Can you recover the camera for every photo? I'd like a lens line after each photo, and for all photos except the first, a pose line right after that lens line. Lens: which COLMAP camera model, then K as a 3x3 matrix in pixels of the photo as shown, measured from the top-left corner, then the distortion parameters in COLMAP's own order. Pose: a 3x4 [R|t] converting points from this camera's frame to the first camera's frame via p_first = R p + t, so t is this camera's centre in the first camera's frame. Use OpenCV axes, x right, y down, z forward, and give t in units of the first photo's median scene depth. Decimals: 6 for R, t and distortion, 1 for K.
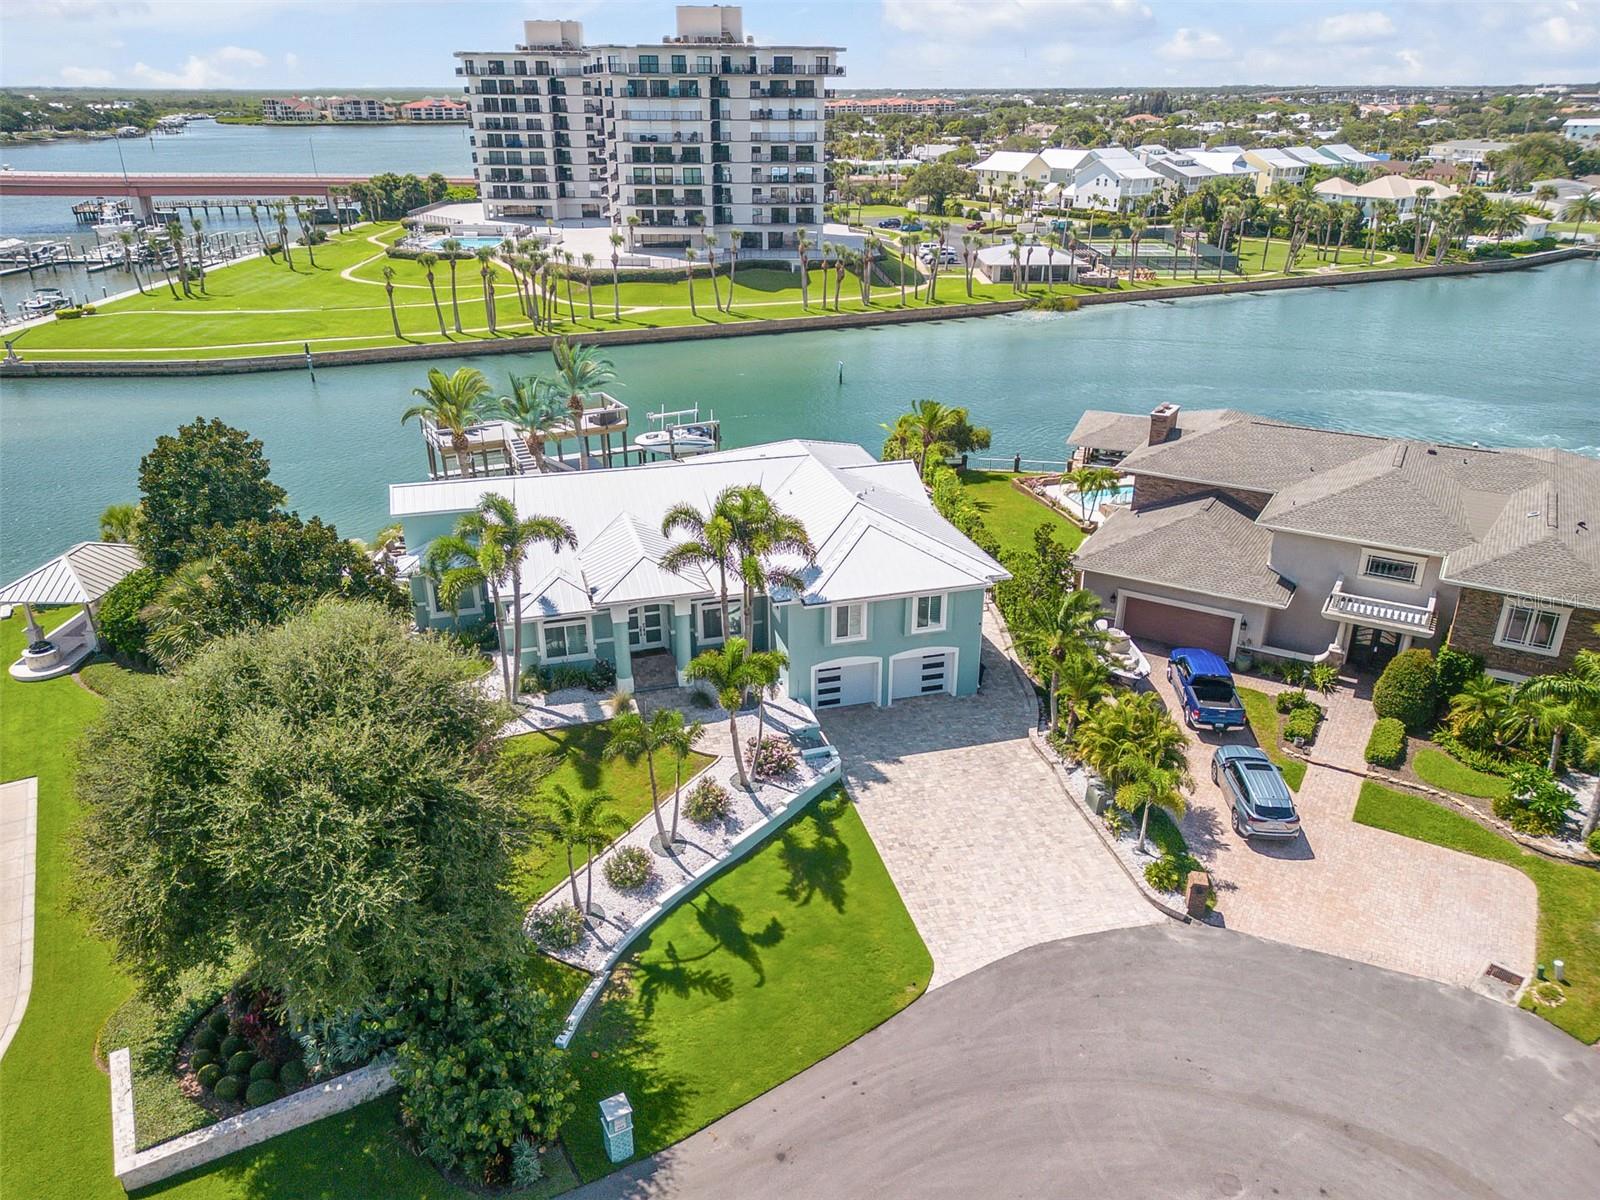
lens RADIAL K [[1145.0, 0, 804.1], [0, 1145.0, 606.2], [0, 0, 1]] dist [0.080020, -0.090508]
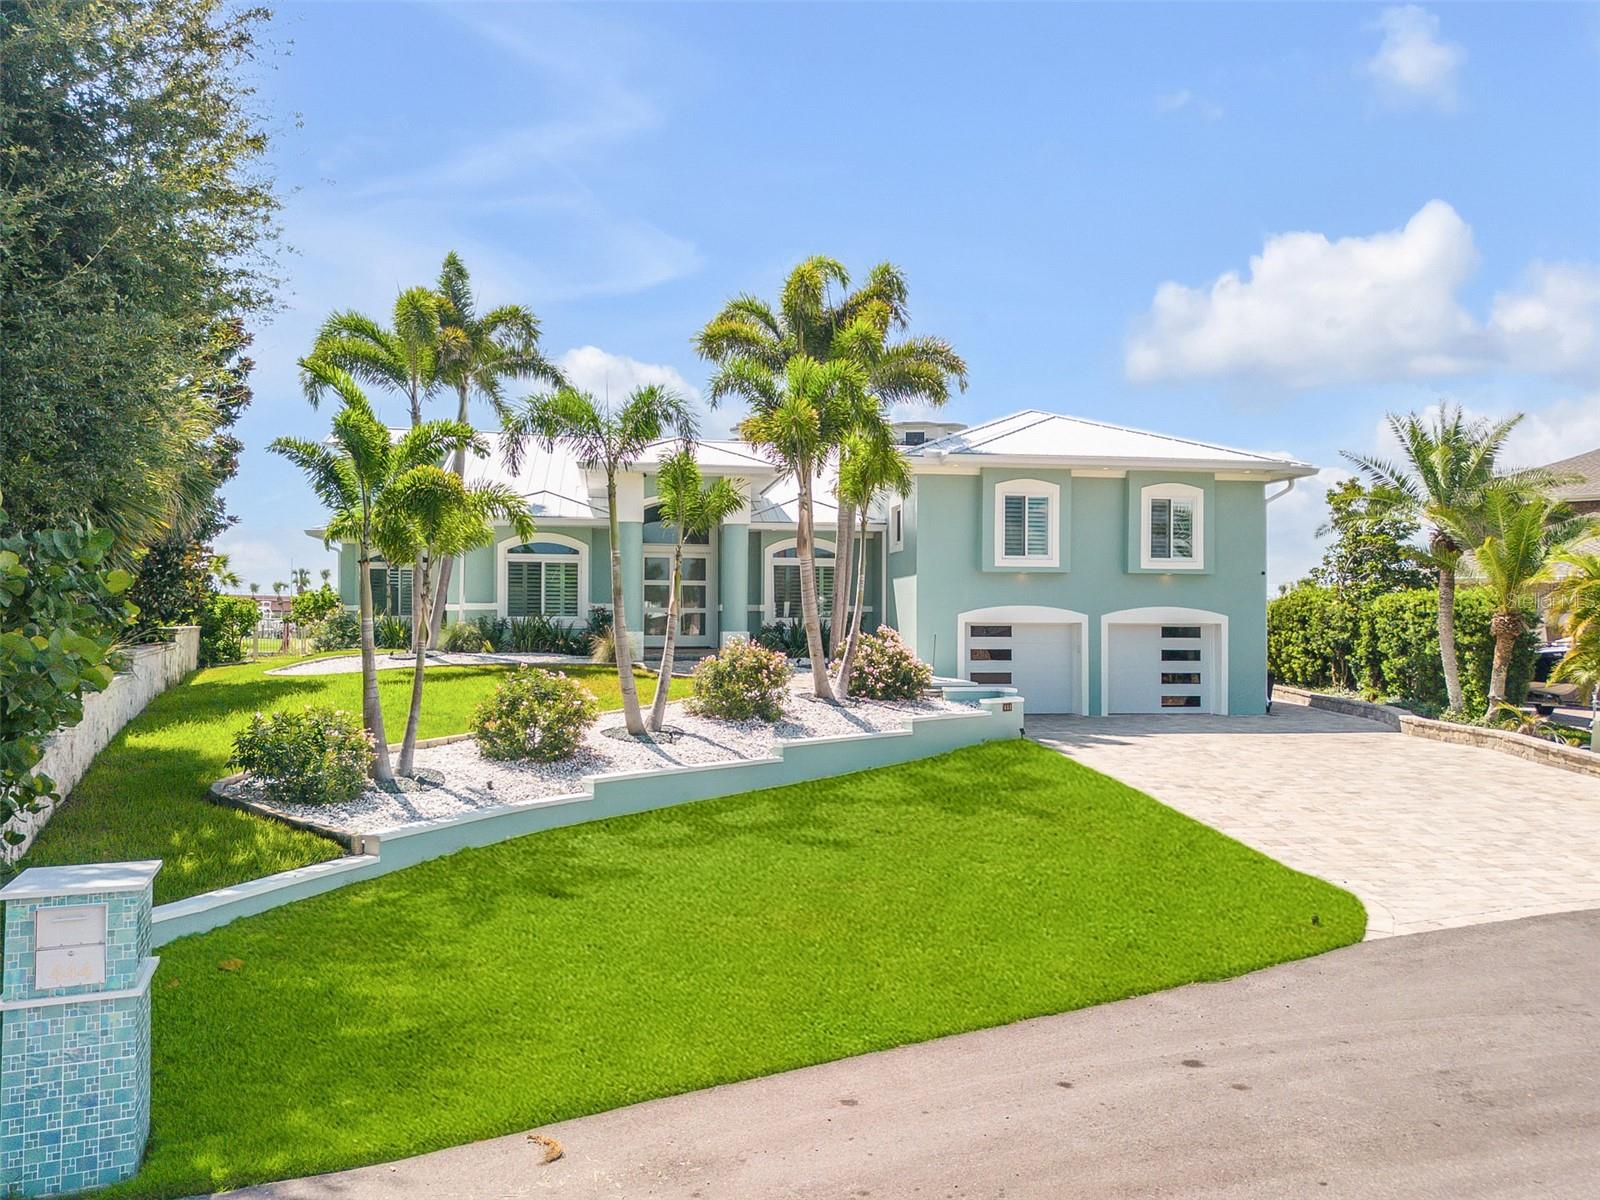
lens RADIAL K [[1143.2, 0, 803.1], [0, 1143.2, 622.5], [0, 0, 1]] dist [0.077283, -0.083716]
pose [[0.993633, 0.006259, -0.112493, -0.005815], [-0.051638, 0.912711, -0.405329, 0.257447], [0.100137, 0.408557, 0.907223, 0.442535]]
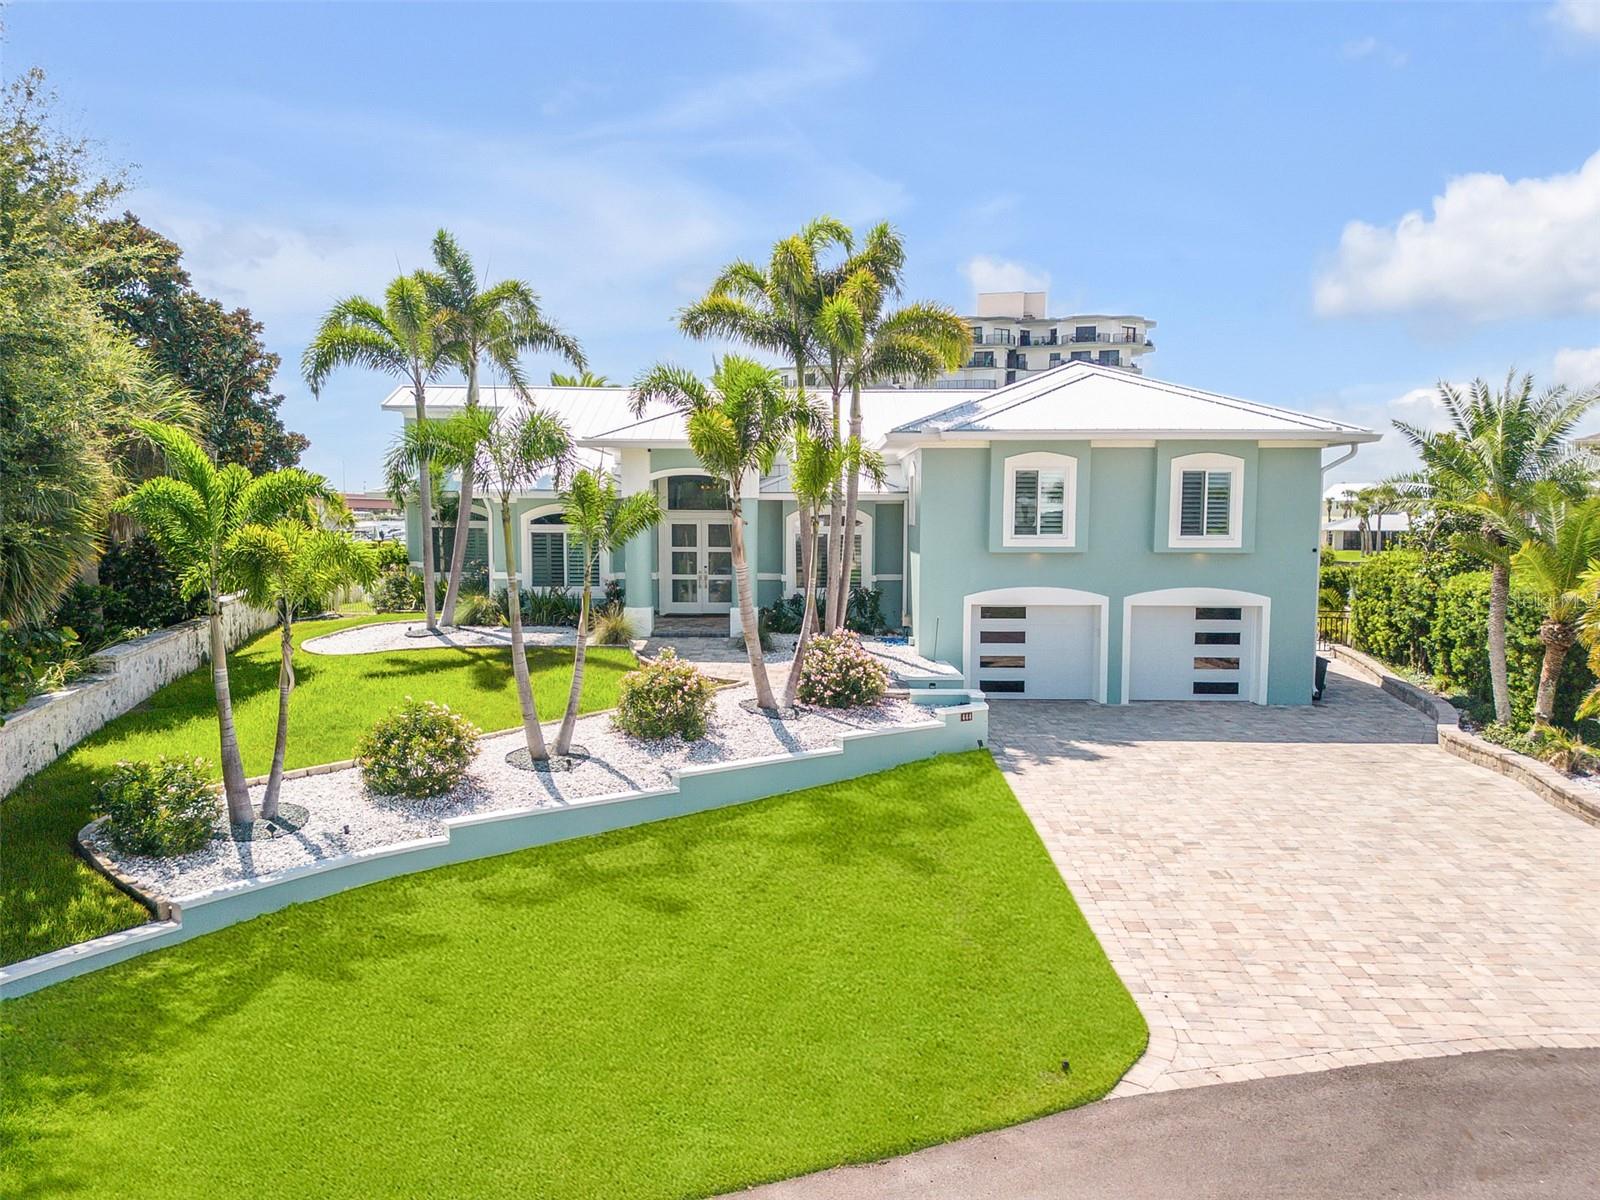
lens RADIAL K [[1143.2, 0, 803.1], [0, 1143.2, 622.5], [0, 0, 1]] dist [0.077283, -0.083716]
pose [[0.961533, 0.031252, -0.272904, 0.071093], [-0.117017, 0.945451, -0.304021, 0.210701], [0.248516, 0.324261, 0.912740, 0.454035]]
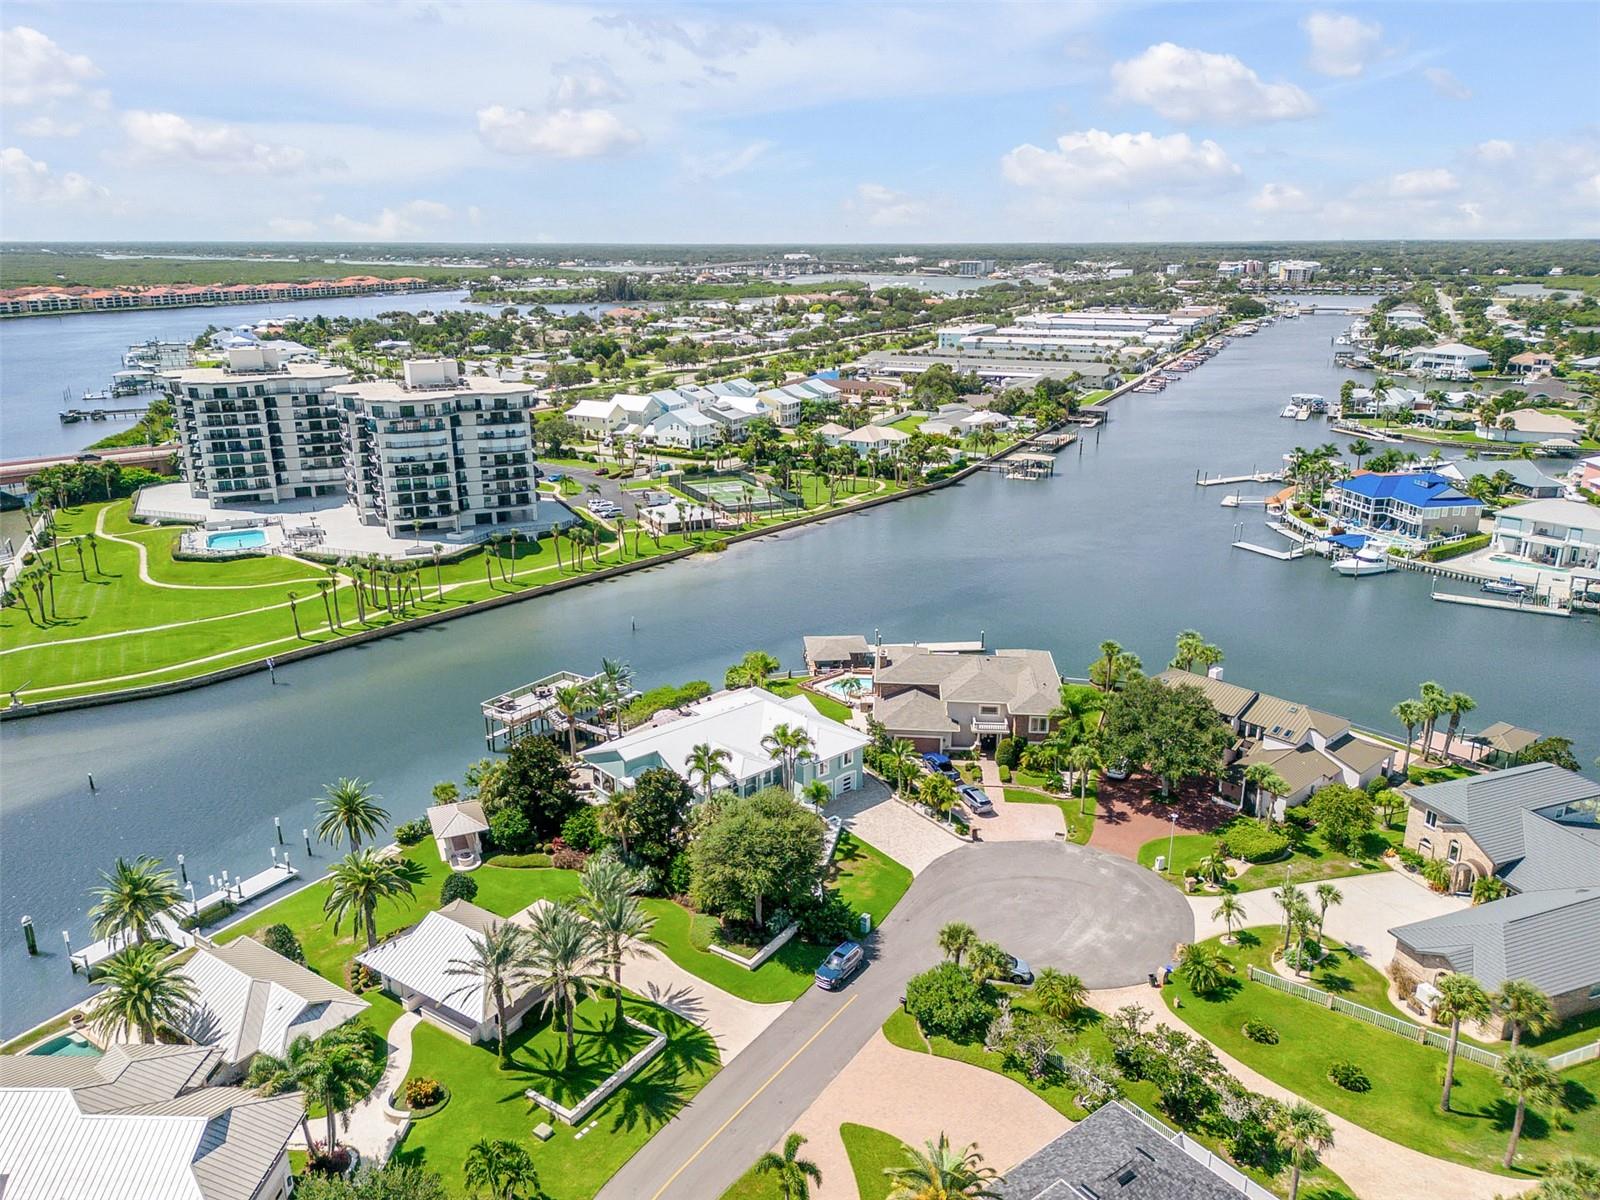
lens RADIAL K [[1143.2, 0, 803.1], [0, 1143.2, 622.5], [0, 0, 1]] dist [0.077283, -0.083716]
pose [[0.900796, -0.139304, 0.411293, -0.890492], [0.179520, 0.981885, -0.060615, -0.140241], [-0.395398, 0.128437, 0.909486, -1.191808]]
